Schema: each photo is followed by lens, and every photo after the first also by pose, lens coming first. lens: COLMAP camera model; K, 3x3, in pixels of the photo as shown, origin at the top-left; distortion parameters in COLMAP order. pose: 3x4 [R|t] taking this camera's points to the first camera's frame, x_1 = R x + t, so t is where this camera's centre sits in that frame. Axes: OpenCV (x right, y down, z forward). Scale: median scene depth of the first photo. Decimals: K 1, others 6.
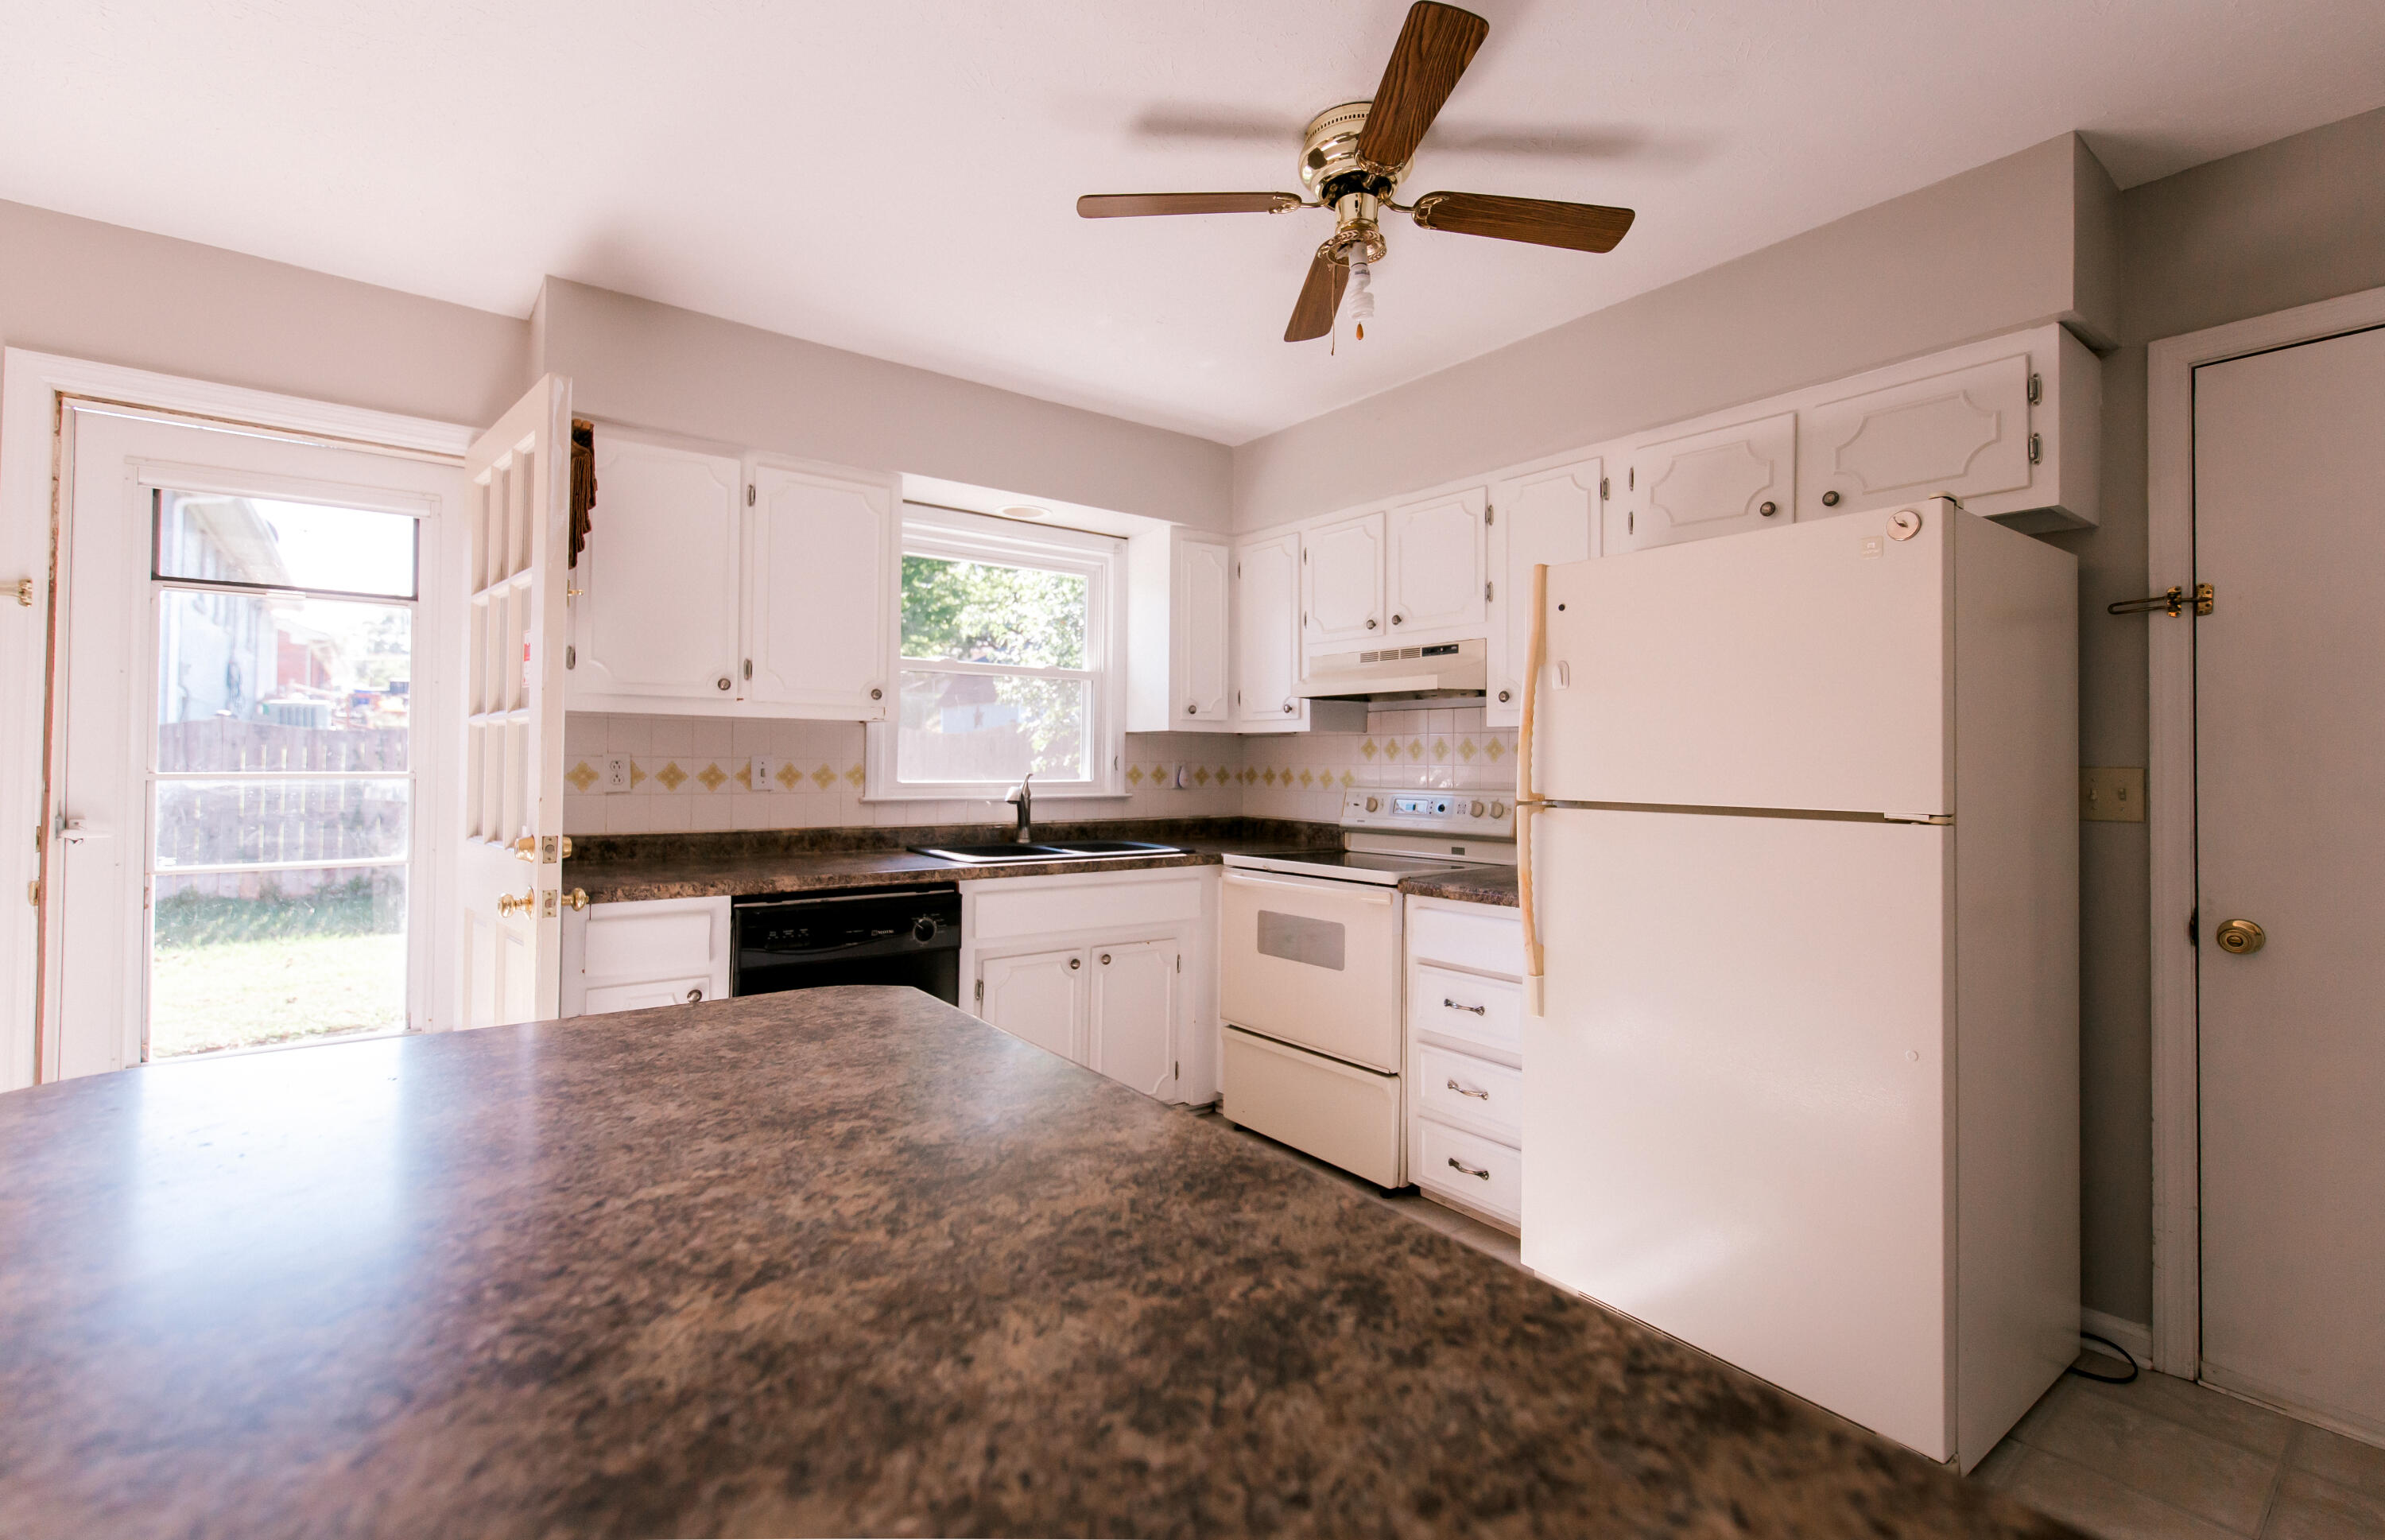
lens RADIAL K [[1054.6, 0, 1191.6], [0, 1054.6, 758.2], [0, 0, 1]] dist [-0.000159, -0.000013]
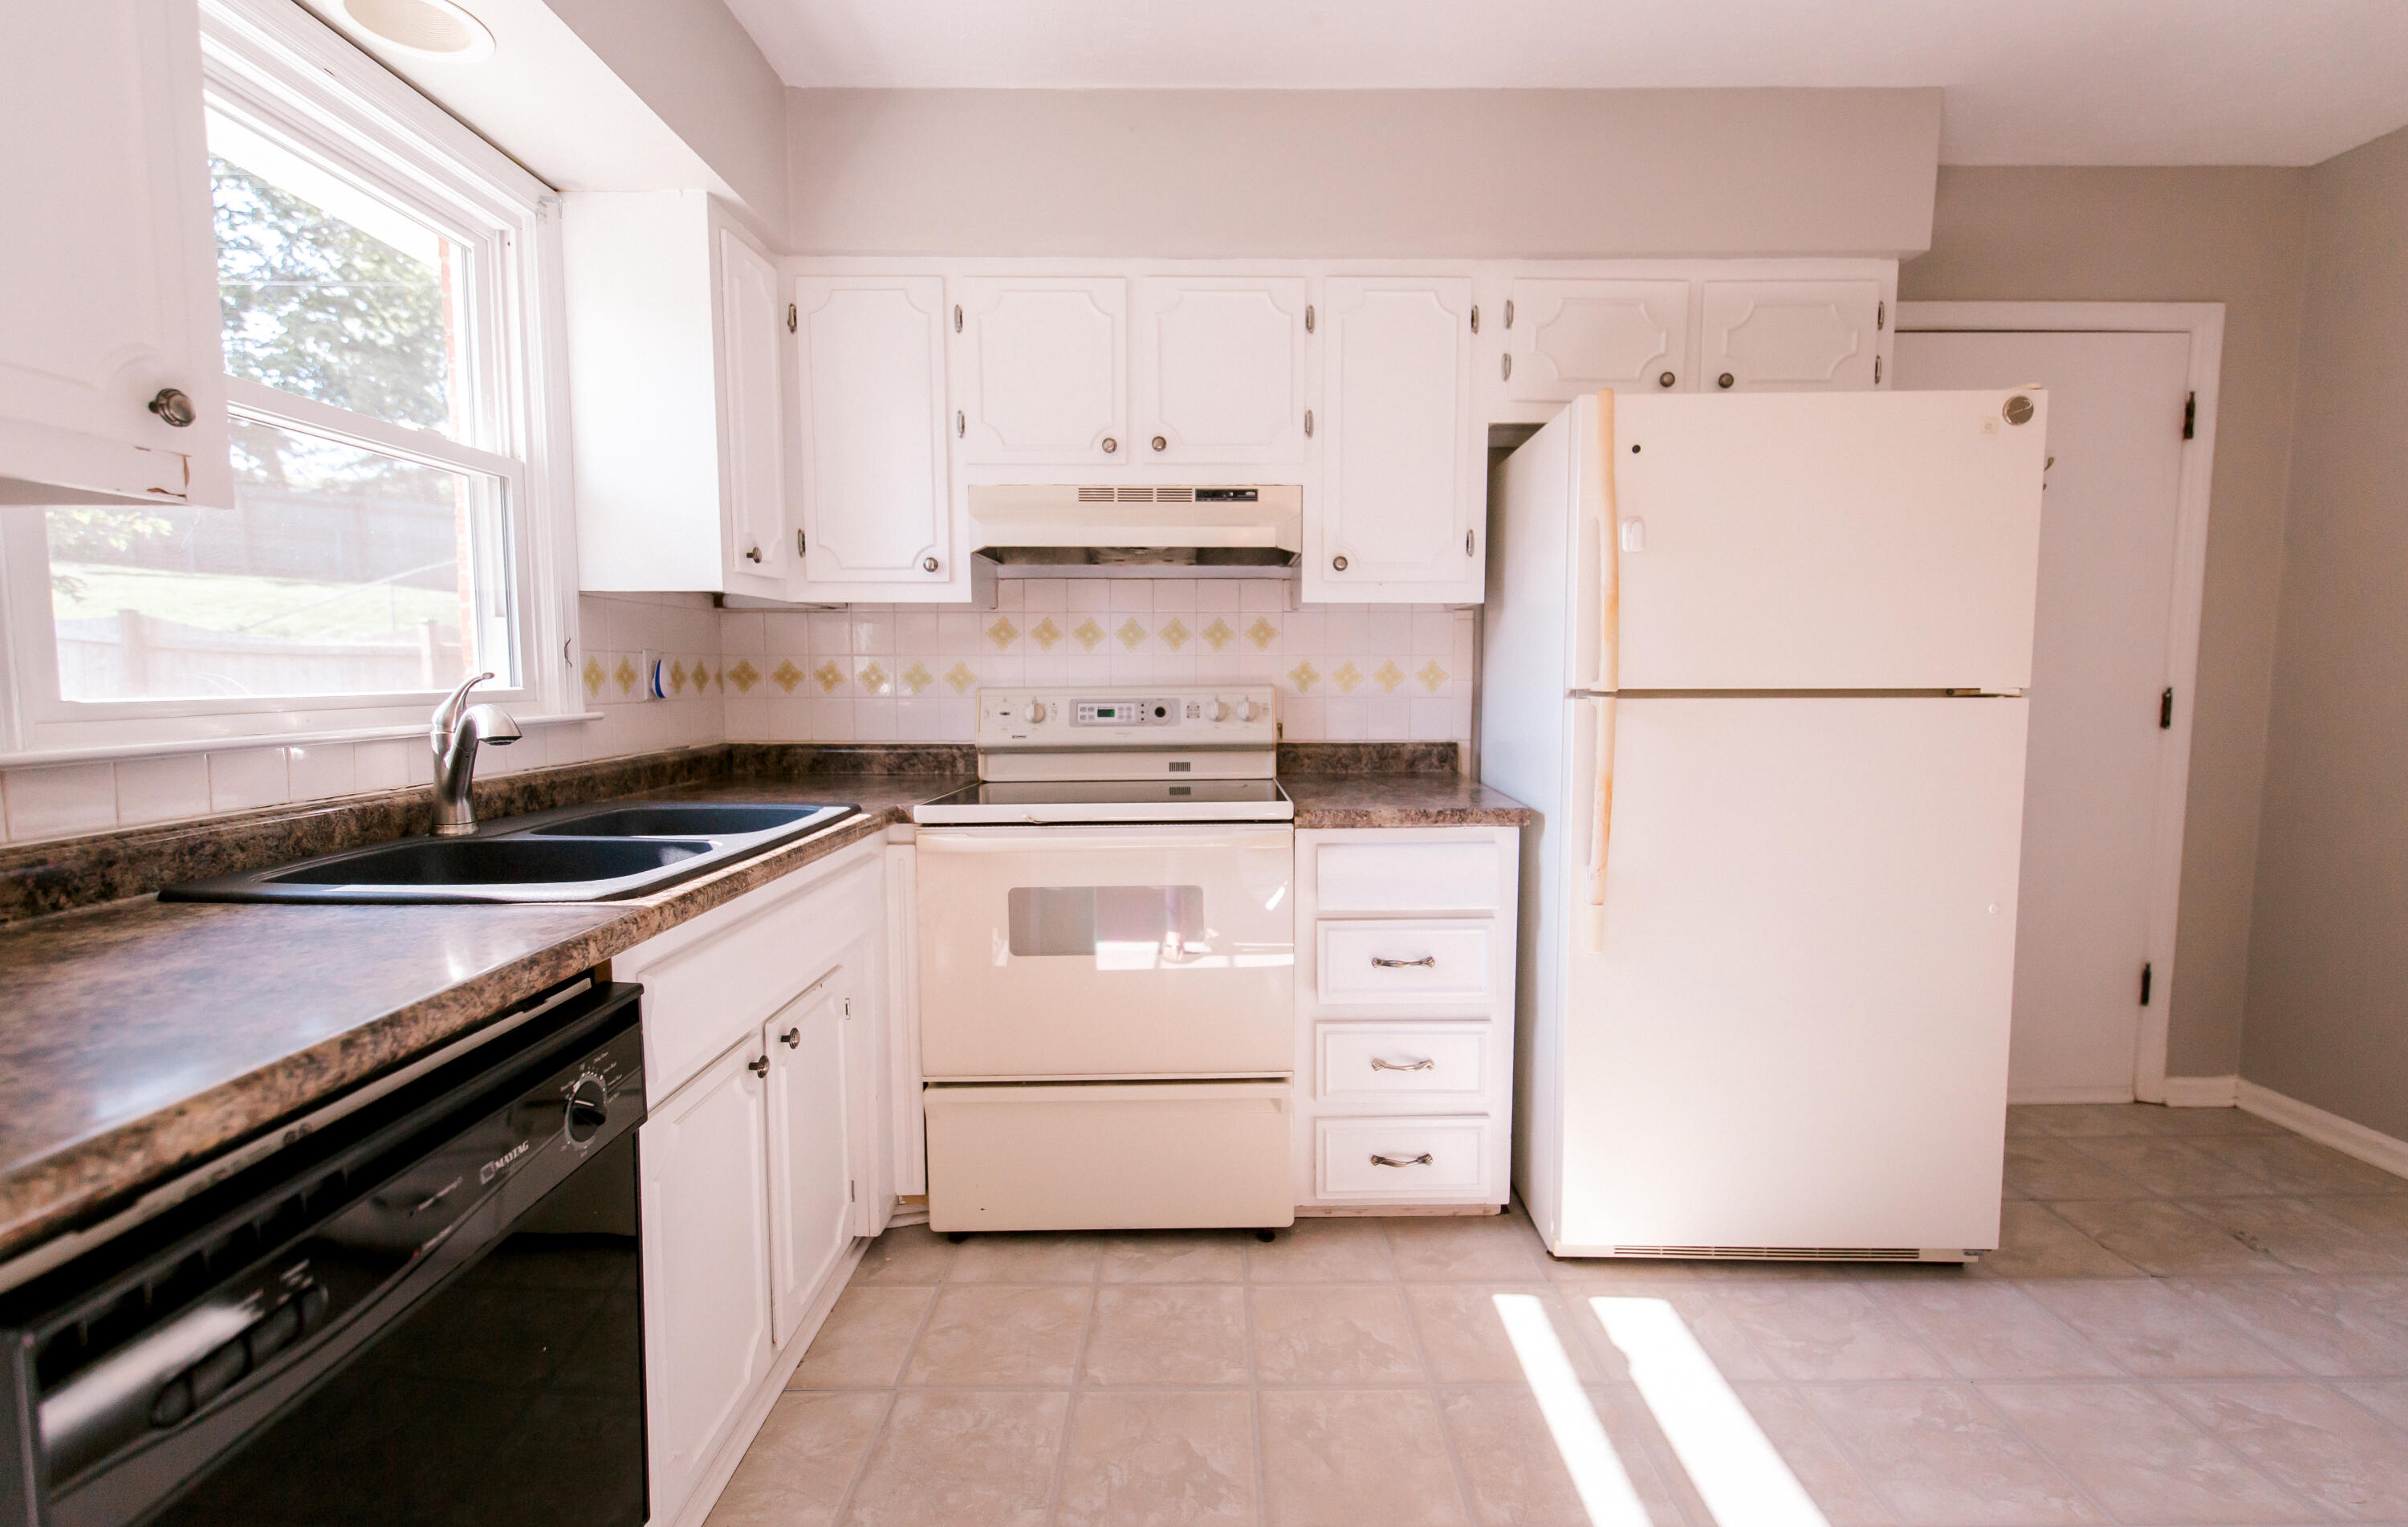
lens RADIAL K [[1041.3, 0, 1211.3], [0, 1041.3, 762.5], [0, 0, 1]] dist [0.003108, -0.000048]
pose [[0.591023, -0.080873, 0.802590, -0.345615], [0.004173, 0.995255, 0.097214, 0.011443], [-0.806644, -0.054106, 0.588556, 0.540112]]
